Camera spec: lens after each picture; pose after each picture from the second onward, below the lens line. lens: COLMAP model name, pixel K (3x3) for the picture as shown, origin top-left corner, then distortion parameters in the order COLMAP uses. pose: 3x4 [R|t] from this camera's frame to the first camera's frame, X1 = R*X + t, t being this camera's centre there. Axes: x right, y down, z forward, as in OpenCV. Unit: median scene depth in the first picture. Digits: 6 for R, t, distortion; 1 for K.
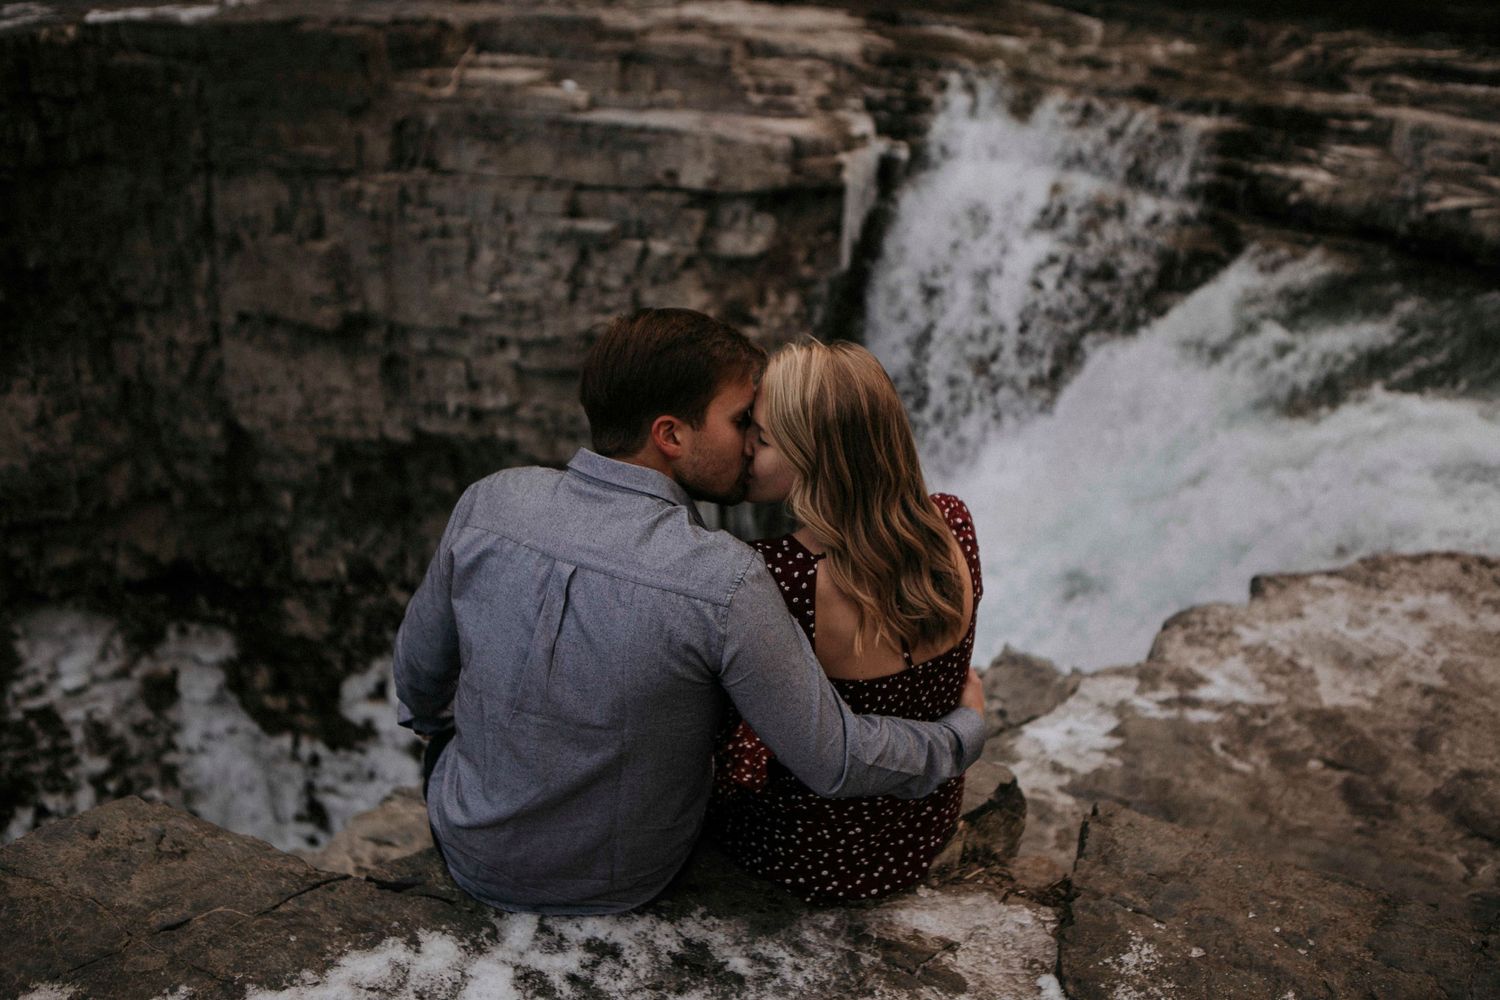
lens RADIAL K [[1529.9, 0, 741.0], [0, 1529.9, 483.8], [0, 0, 1]] dist [-0.070868, 0.143650]
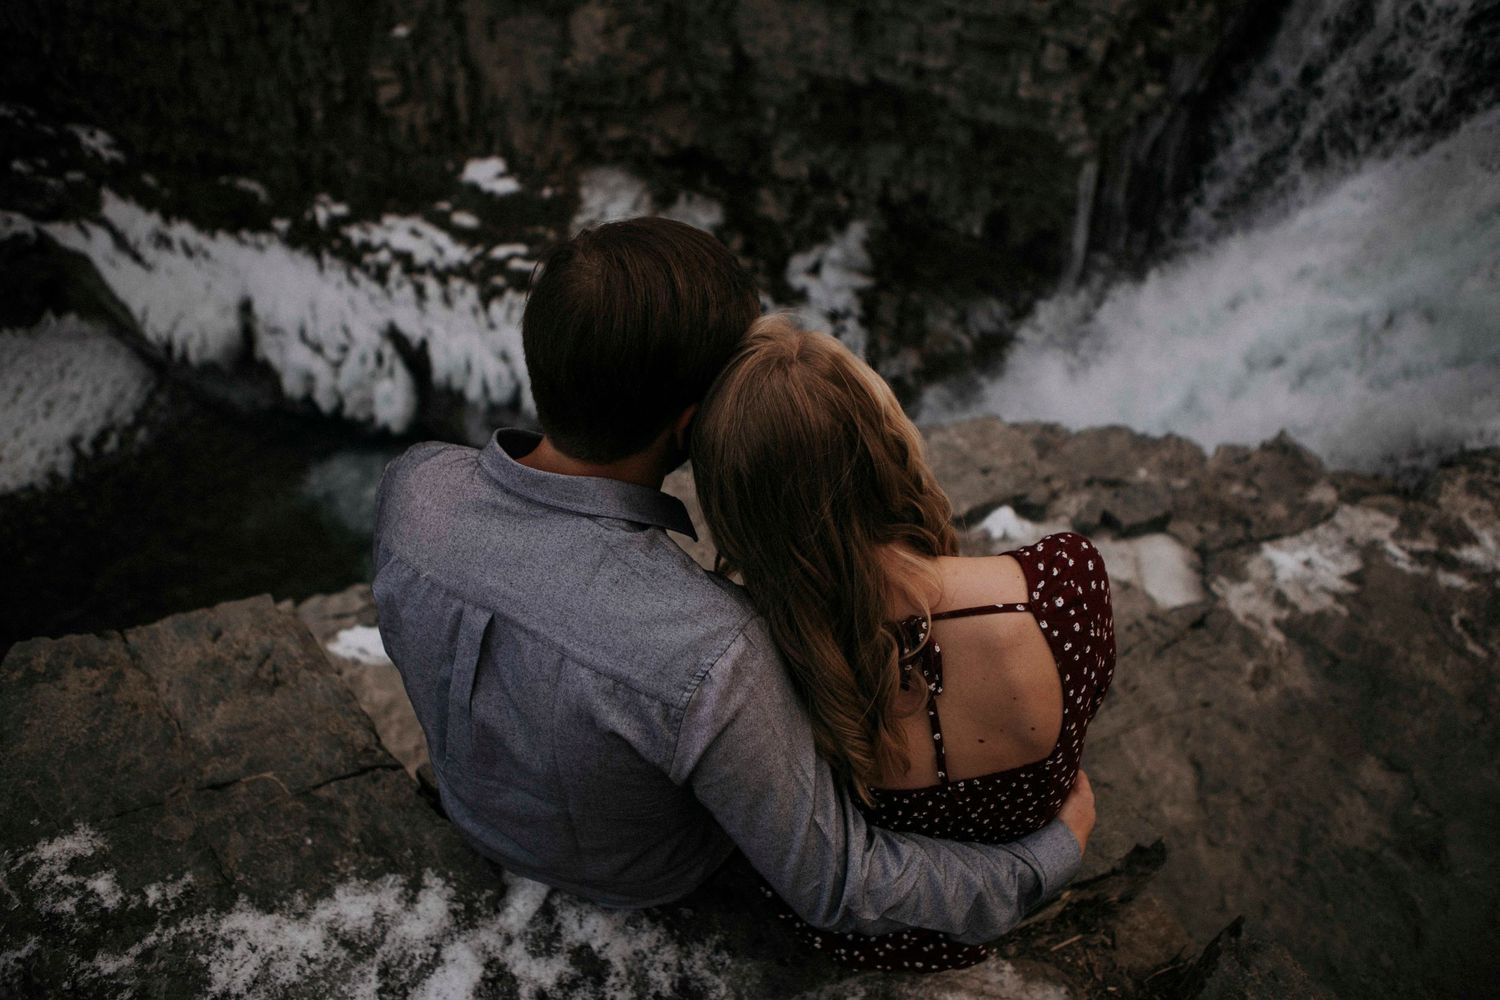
lens RADIAL K [[1037.0, 0, 743.6], [0, 1037.0, 496.0], [0, 0, 1]] dist [-0.093195, 0.065811]
pose [[0.924254, 0.261006, -0.278620, 0.016893], [-0.138563, 0.909370, 0.392232, -0.037543], [0.355744, -0.323916, 0.876655, 0.110439]]
